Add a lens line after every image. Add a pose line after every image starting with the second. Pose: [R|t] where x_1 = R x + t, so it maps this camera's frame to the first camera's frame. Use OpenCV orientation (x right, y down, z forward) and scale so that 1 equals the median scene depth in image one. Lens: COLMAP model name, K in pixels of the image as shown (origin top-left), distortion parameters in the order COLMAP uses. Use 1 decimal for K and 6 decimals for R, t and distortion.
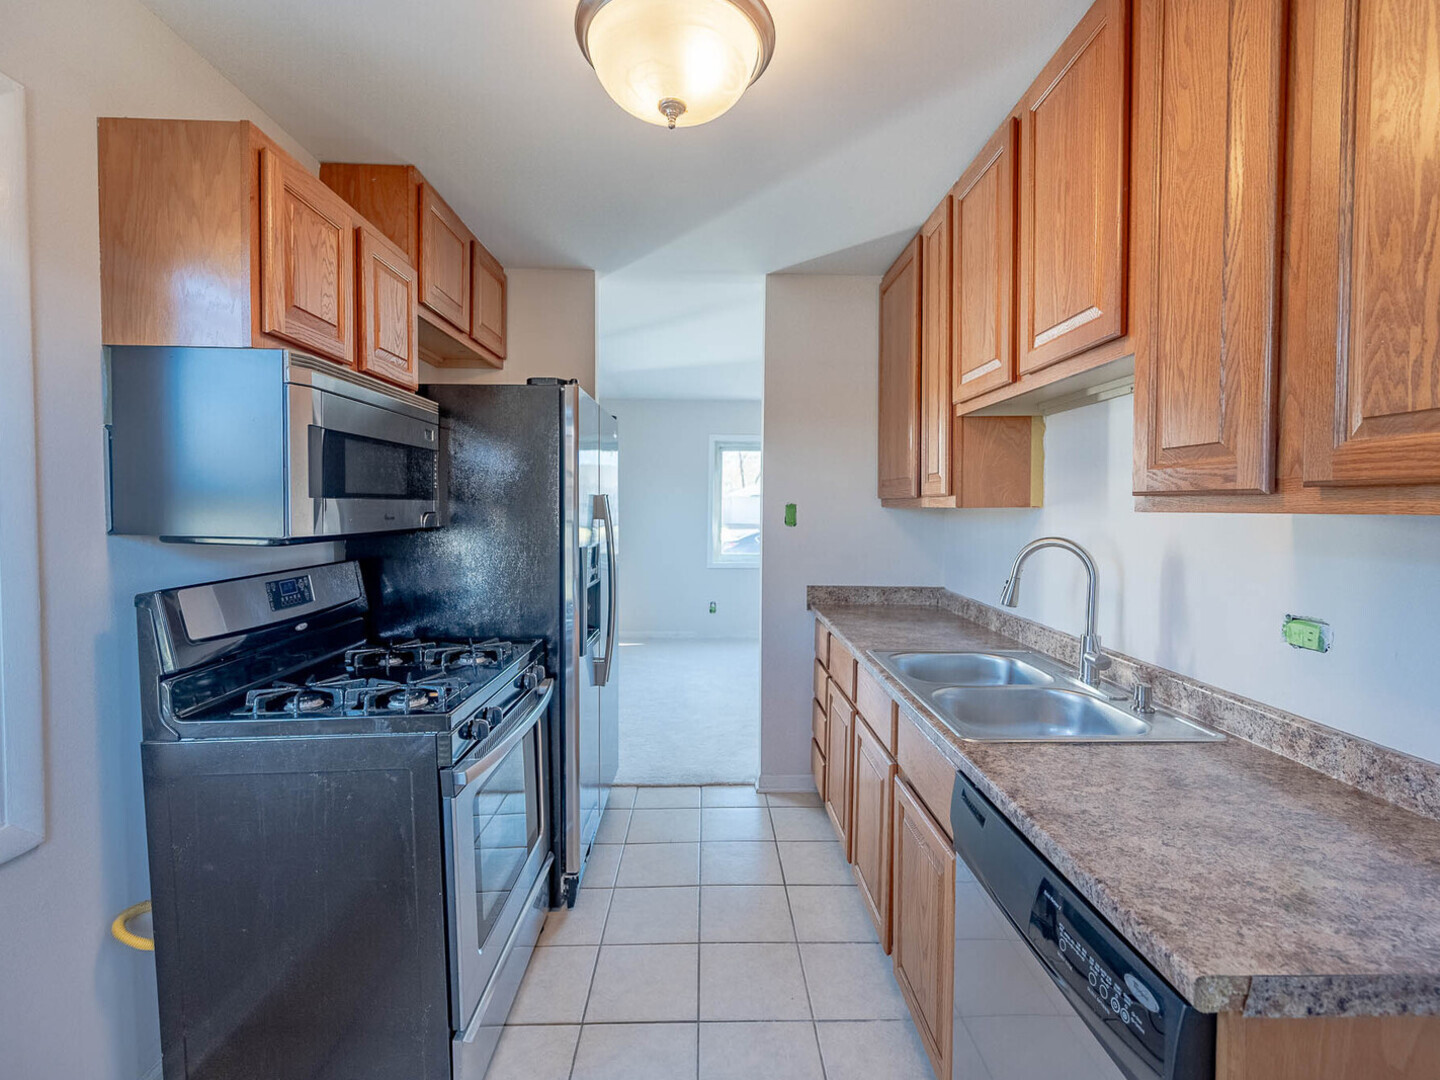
lens RADIAL K [[673.9, 0, 728.4], [0, 673.9, 531.4], [0, 0, 1]] dist [0.001964, 0.000954]
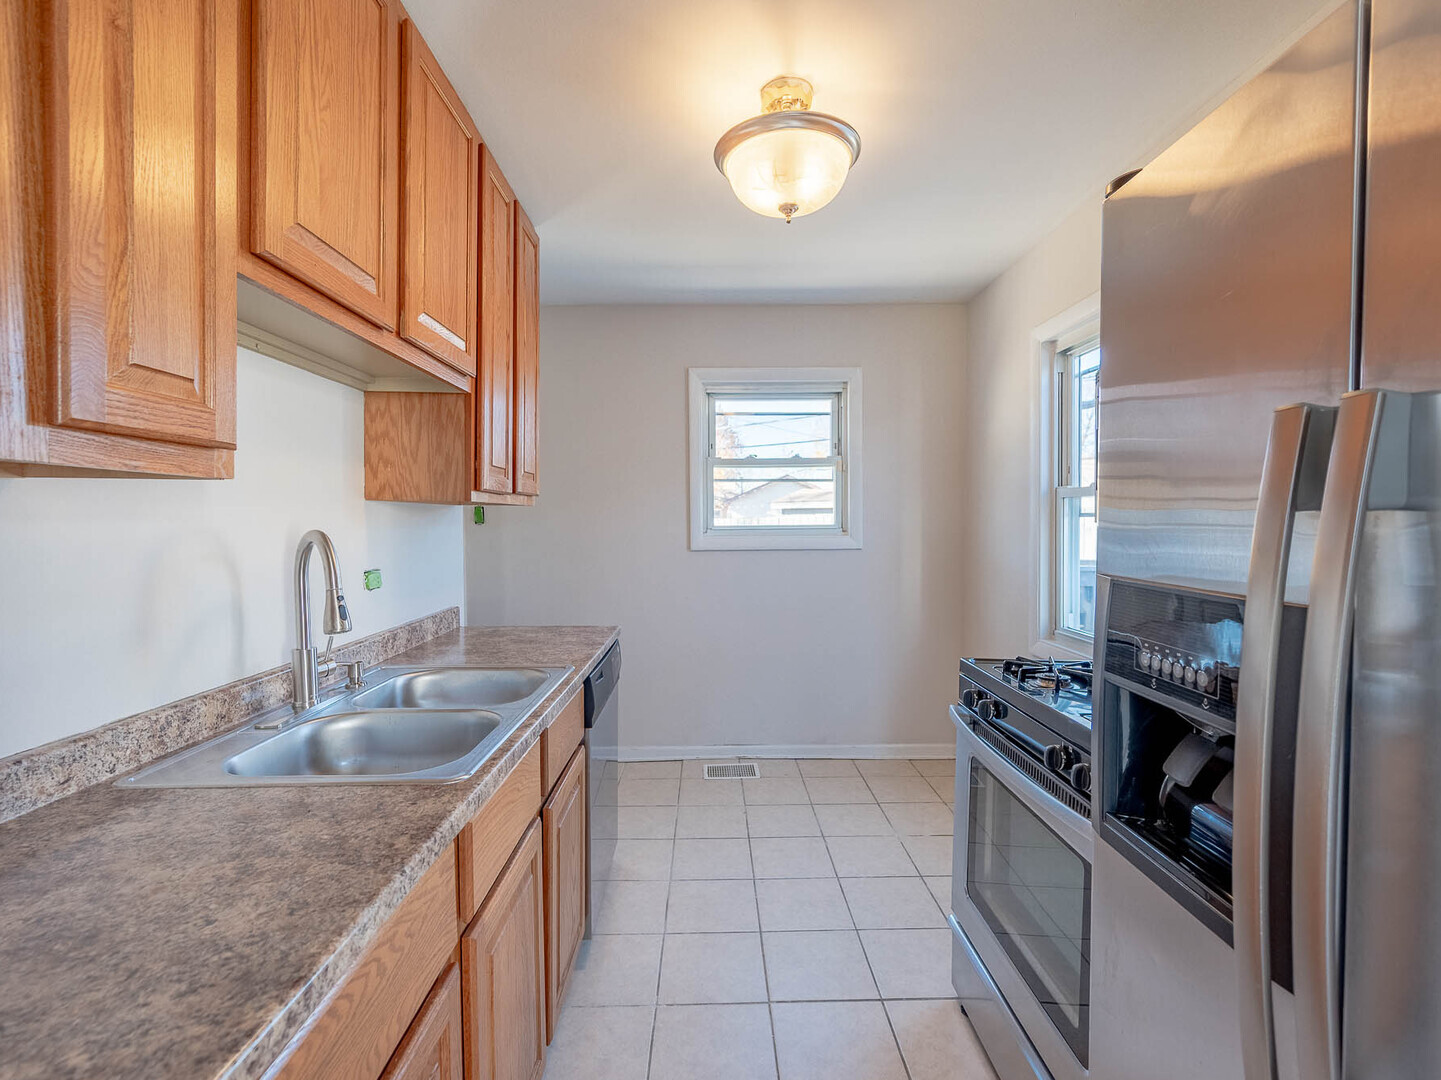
lens RADIAL K [[674.3, 0, 728.9], [0, 674.3, 531.4], [0, 0, 1]] dist [0.001964, 0.000954]
pose [[-0.999952, 0.001964, 0.009595, 0.075982], [0.002457, 0.998659, 0.051717, -0.004521], [-0.009480, 0.051738, -0.998616, 1.875346]]
